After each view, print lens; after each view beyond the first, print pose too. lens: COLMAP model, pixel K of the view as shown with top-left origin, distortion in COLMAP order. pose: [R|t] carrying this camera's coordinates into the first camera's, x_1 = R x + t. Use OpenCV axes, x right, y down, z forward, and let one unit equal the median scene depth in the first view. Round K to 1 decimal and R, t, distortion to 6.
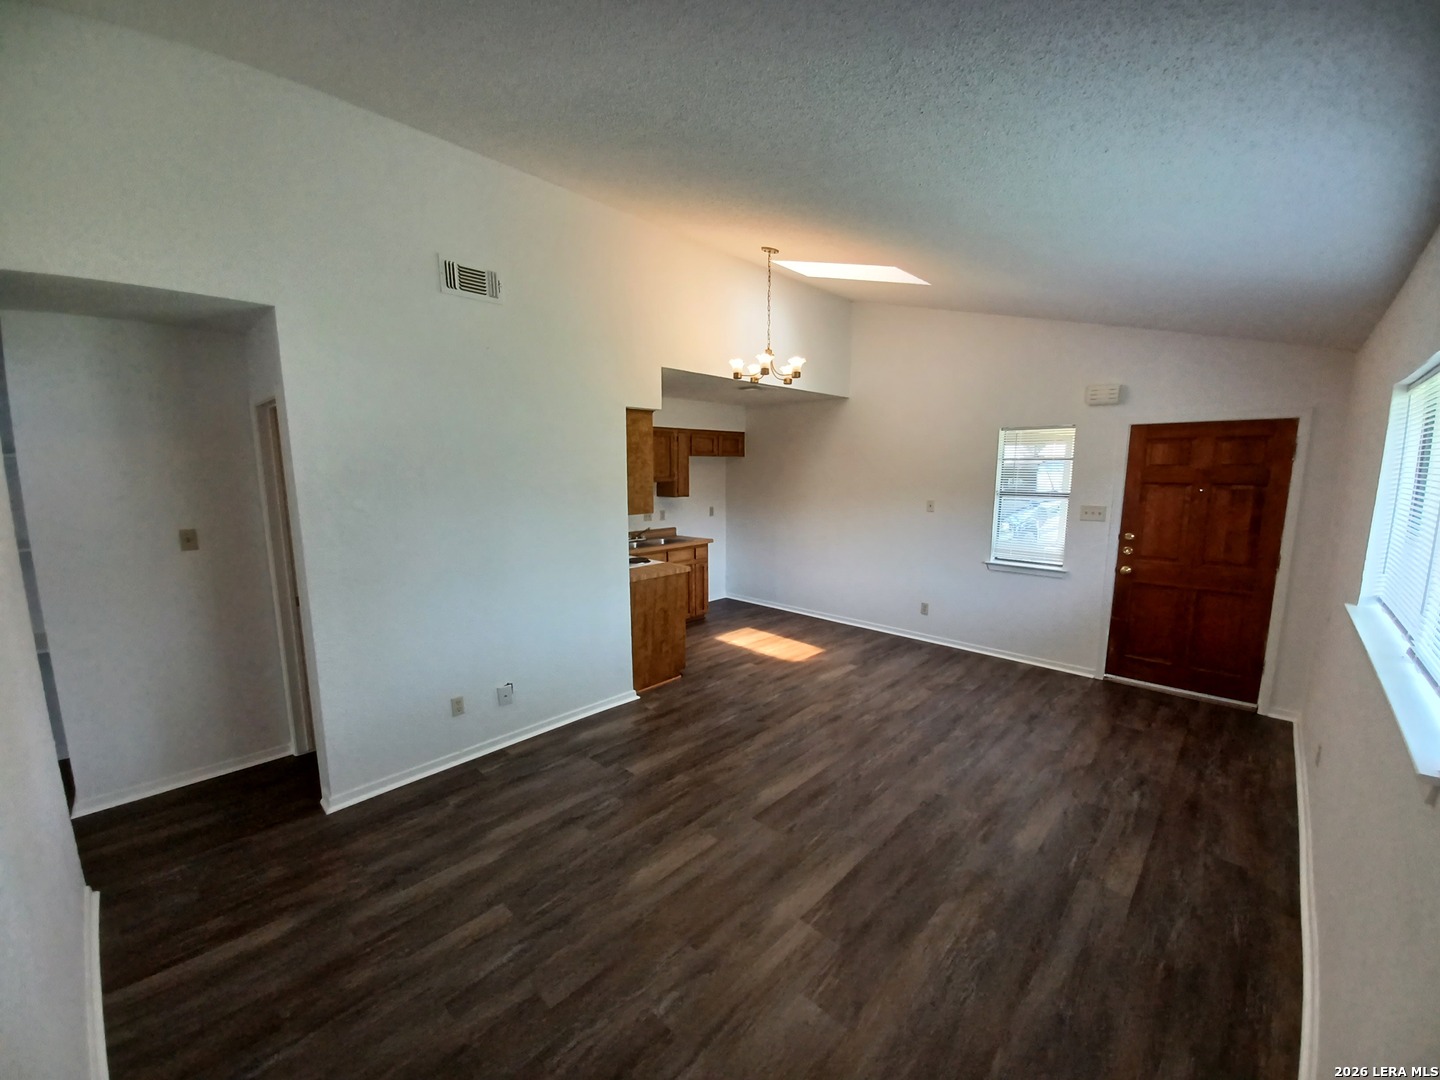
lens RADIAL K [[571.6, 0, 714.3], [0, 571.6, 550.3], [0, 0, 1]] dist [0.002620, -0.000136]
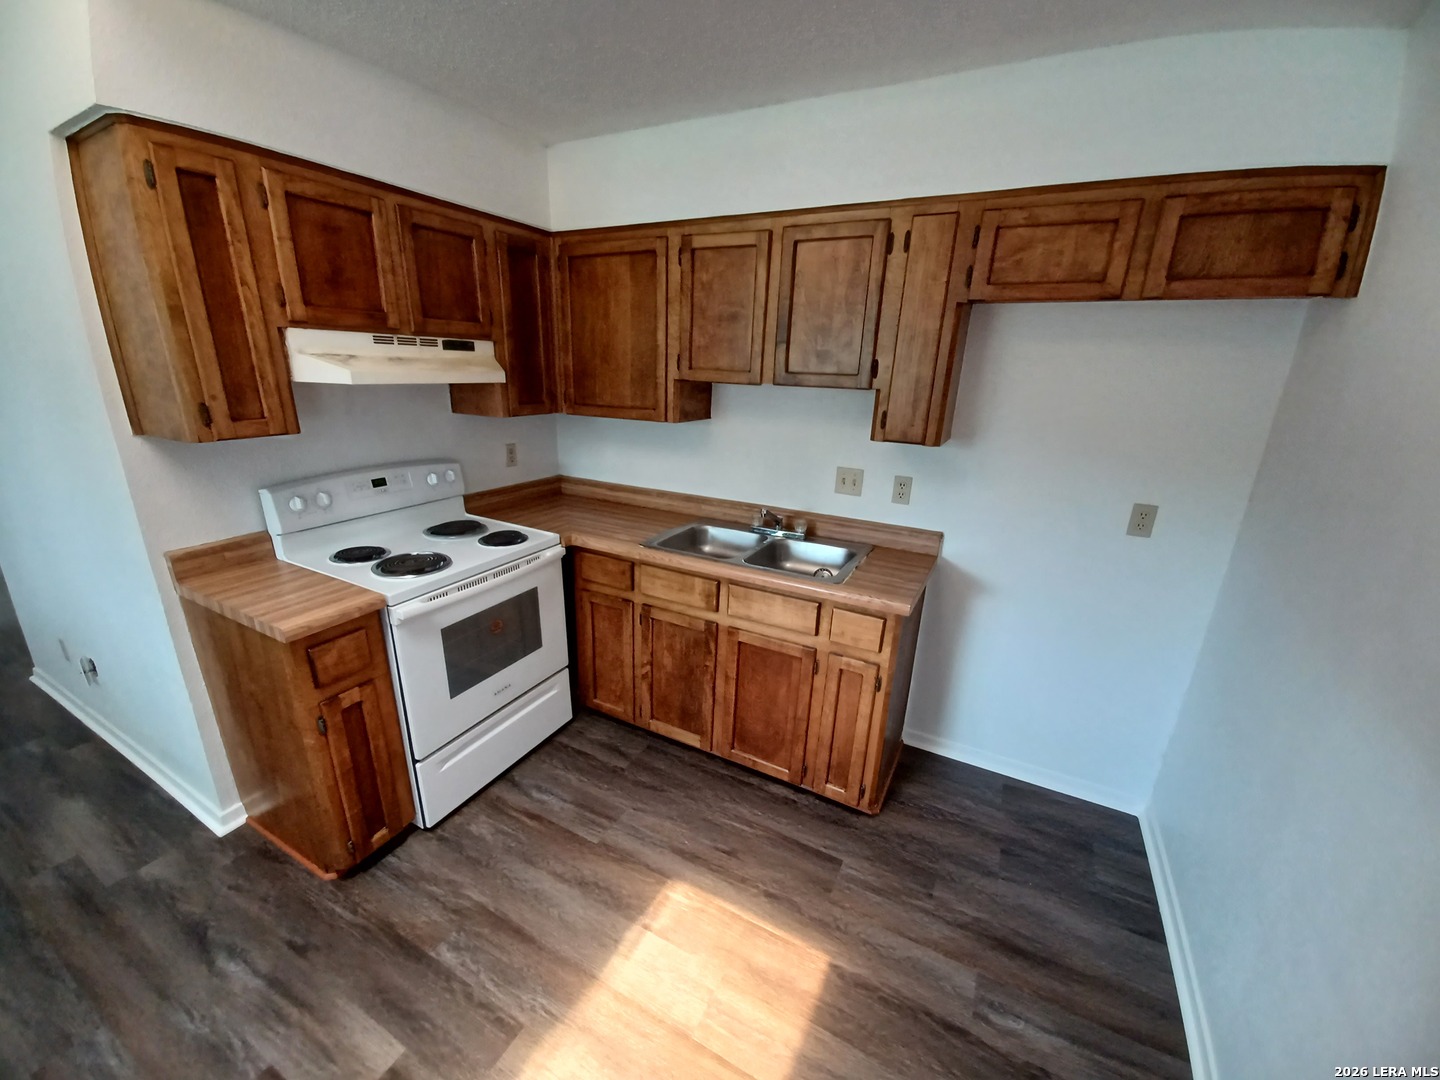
lens RADIAL K [[569.8, 0, 715.2], [0, 569.8, 549.7], [0, 0, 1]] dist [0.021277, -0.020954]
pose [[0.279740, 0.308185, -0.909268, 0.380727], [-0.176126, 0.947479, 0.266950, -0.180467], [0.943782, 0.085469, 0.319328, 1.408841]]
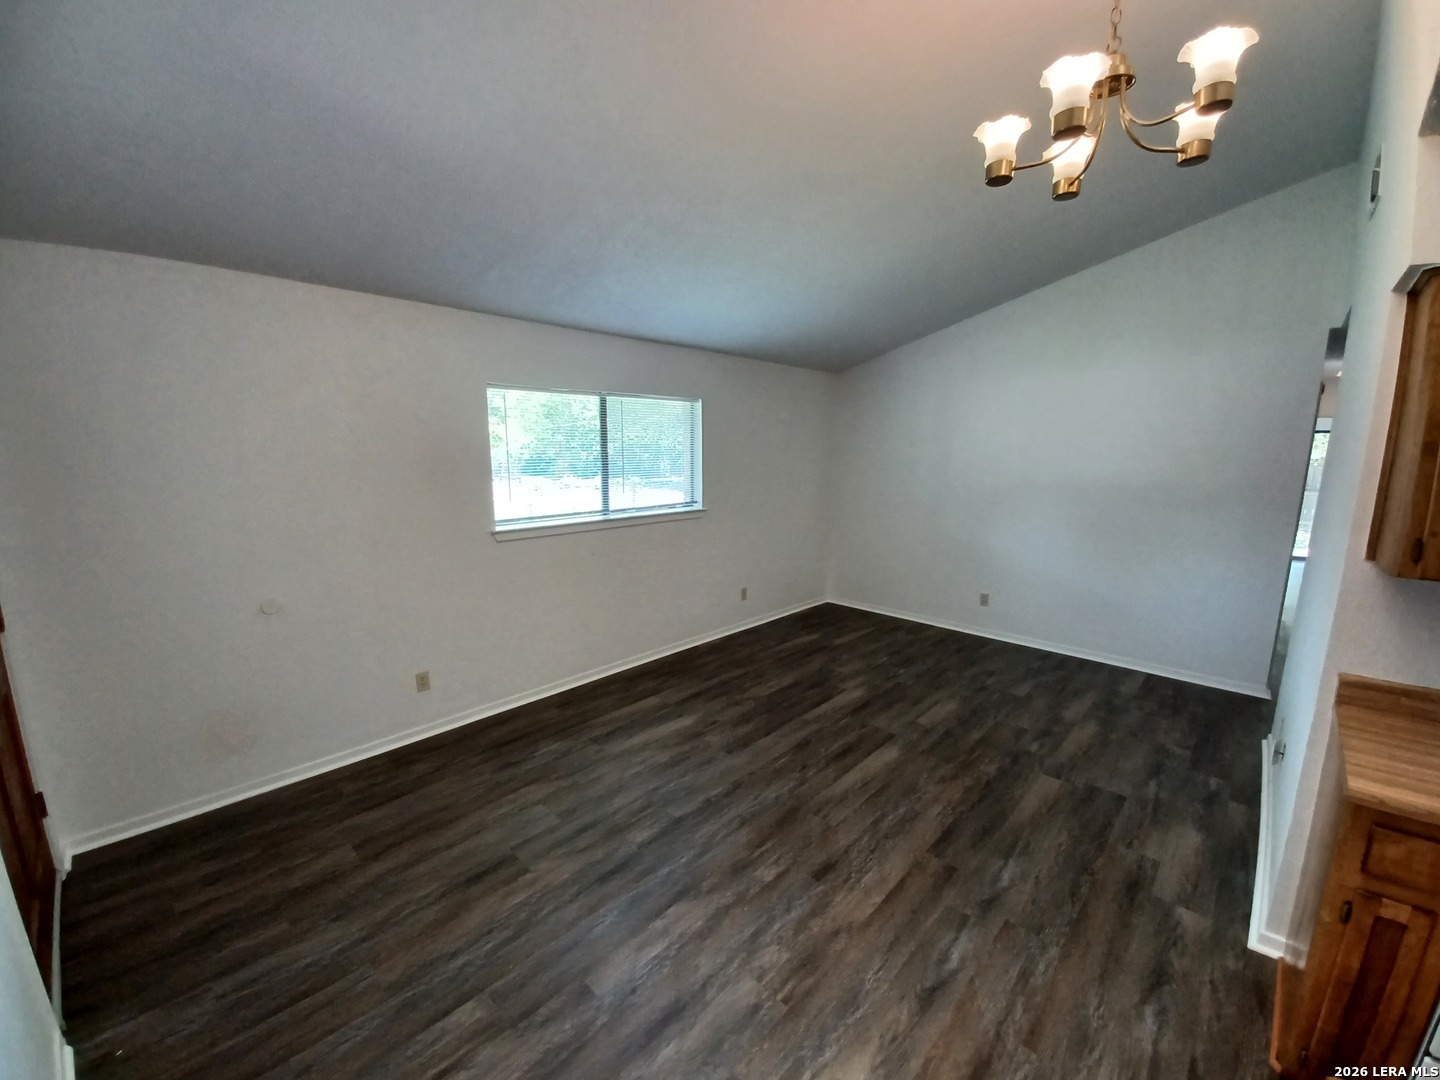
lens RADIAL K [[578.6, 0, 711.3], [0, 578.6, 540.9], [0, 0, 1]] dist [0.000894, -0.000002]
pose [[-0.999987, -0.004731, -0.001811, 0.351472], [-0.005060, 0.950328, 0.311208, -0.223974], [0.000249, 0.311213, -0.950340, 1.554522]]
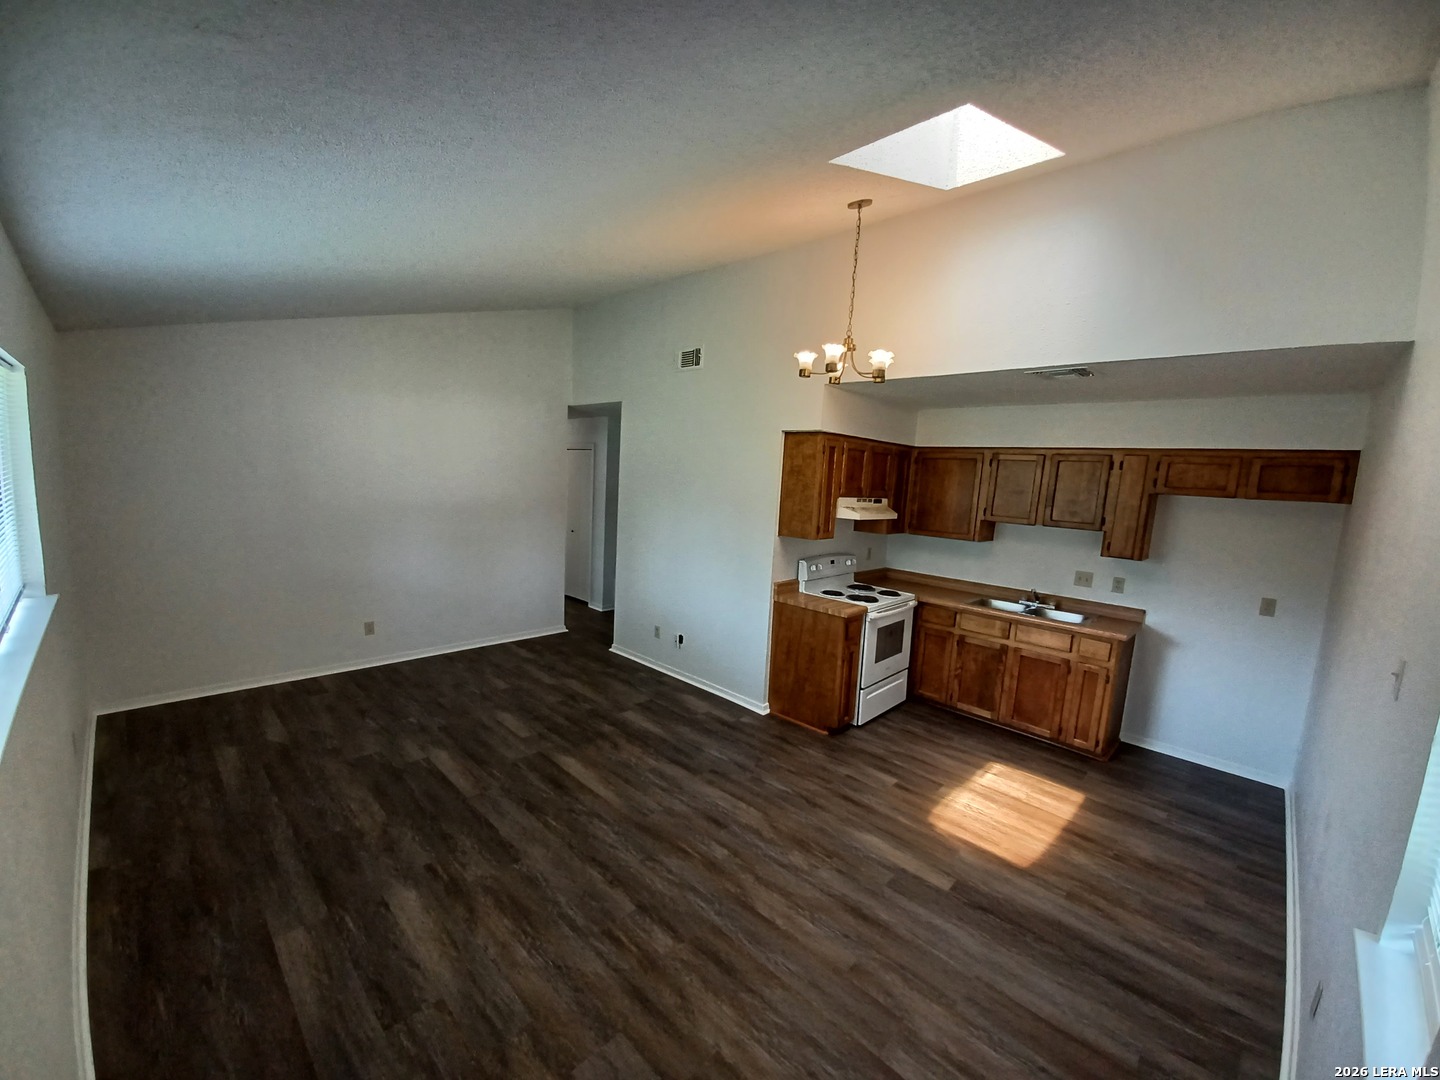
lens RADIAL K [[571.6, 0, 714.3], [0, 571.6, 550.3], [0, 0, 1]] dist [0.002620, -0.000136]
pose [[-0.002780, 0.131227, -0.991348, 0.972211], [-0.203876, 0.970456, 0.129033, -0.160150], [0.978993, 0.202470, 0.024056, 0.966692]]
